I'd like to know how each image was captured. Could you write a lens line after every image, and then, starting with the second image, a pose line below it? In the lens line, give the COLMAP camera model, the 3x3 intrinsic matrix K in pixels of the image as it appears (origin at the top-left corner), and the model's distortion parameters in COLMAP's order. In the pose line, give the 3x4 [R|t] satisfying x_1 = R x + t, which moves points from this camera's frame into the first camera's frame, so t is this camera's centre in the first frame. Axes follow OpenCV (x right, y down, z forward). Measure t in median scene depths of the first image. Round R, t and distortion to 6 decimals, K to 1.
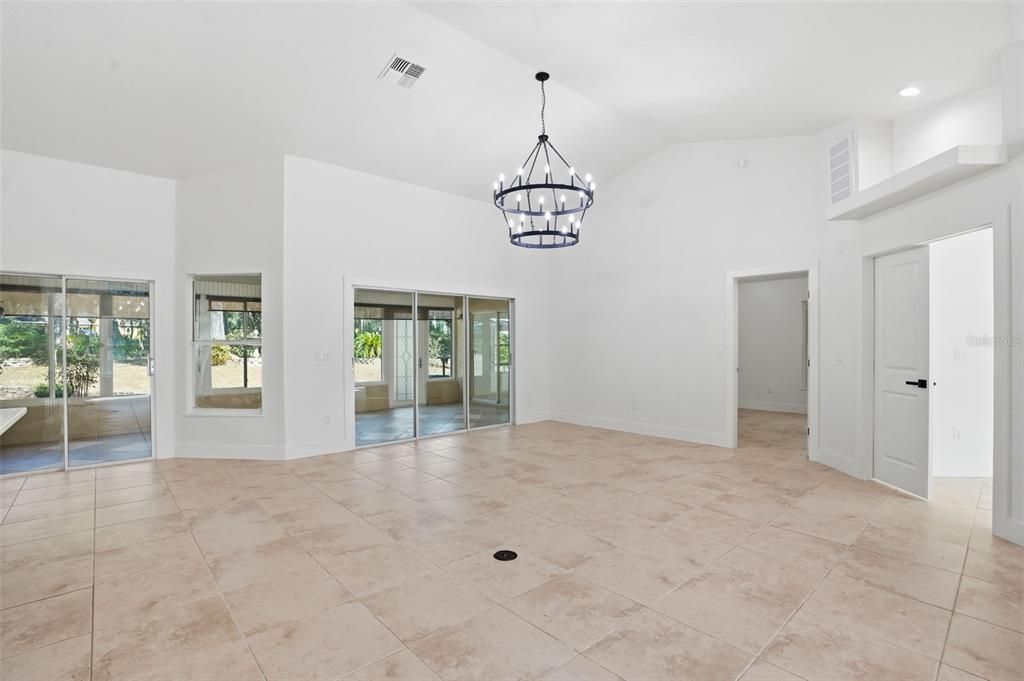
lens RADIAL K [[463.2, 0, 508.0], [0, 463.2, 345.4], [0, 0, 1]] dist [-0.039826, 0.000526]
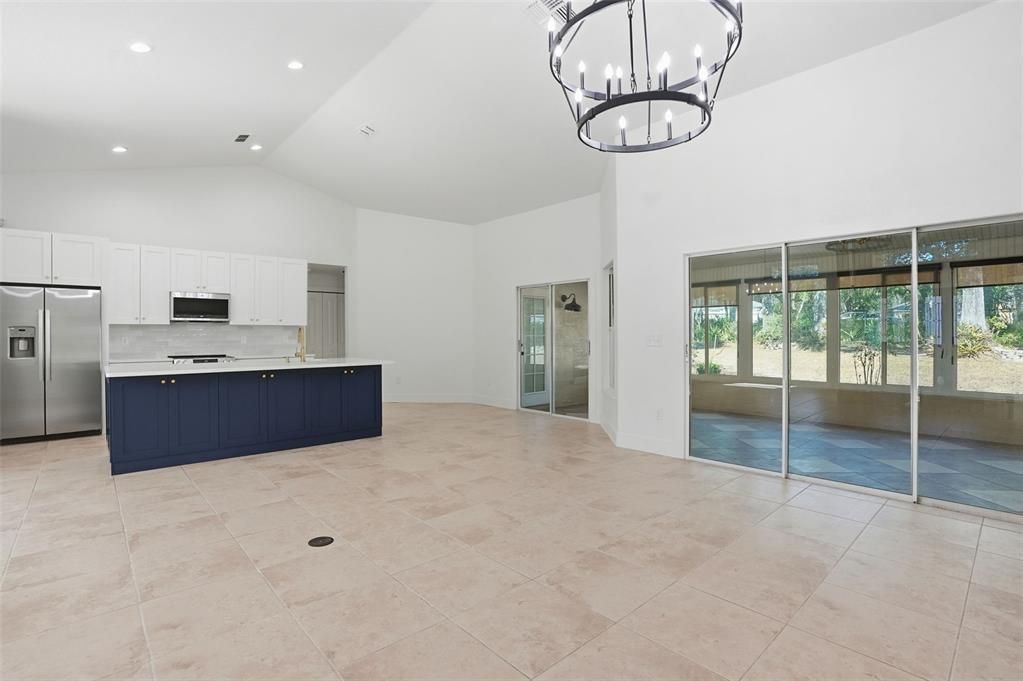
lens RADIAL K [[498.4, 0, 529.4], [0, 498.4, 338.1], [0, 0, 1]] dist [-0.066190, 0.024358]
pose [[0.018587, 0.009815, -0.999779, 0.780380], [0.000333, 0.999952, 0.009822, 0.008920], [0.999827, -0.000516, 0.018583, 1.068422]]
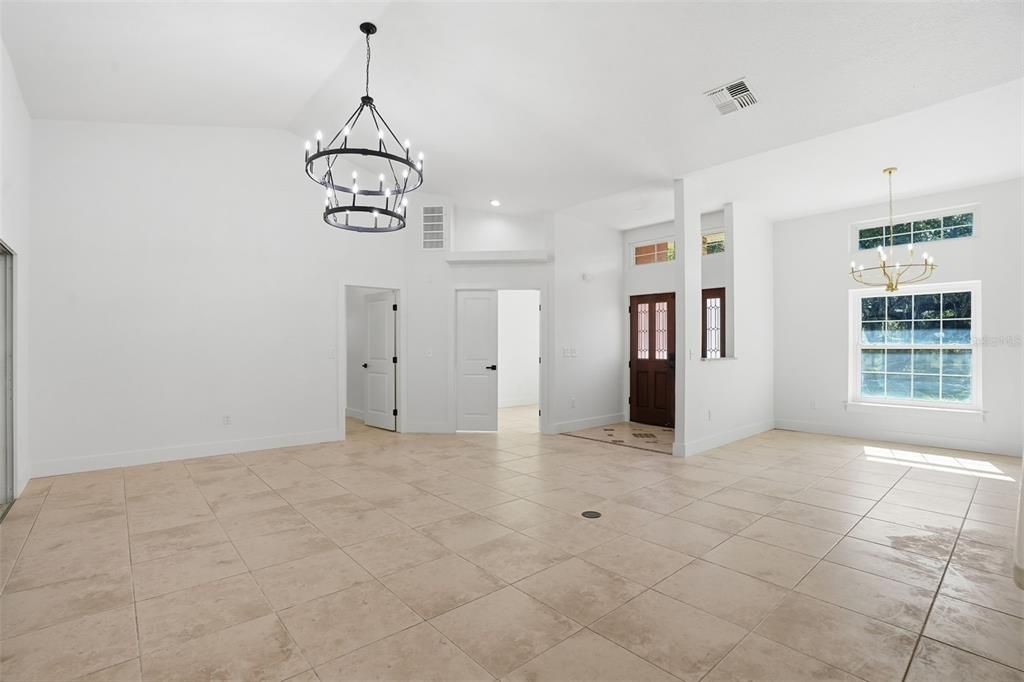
lens RADIAL K [[463.2, 0, 508.0], [0, 463.2, 345.9], [0, 0, 1]] dist [-0.039826, 0.000526]
pose [[0.036560, 0.007265, 0.999305, -0.930251], [0.000179, 0.999974, -0.007277, 0.012275], [-0.999331, 0.000445, 0.036558, 0.881218]]
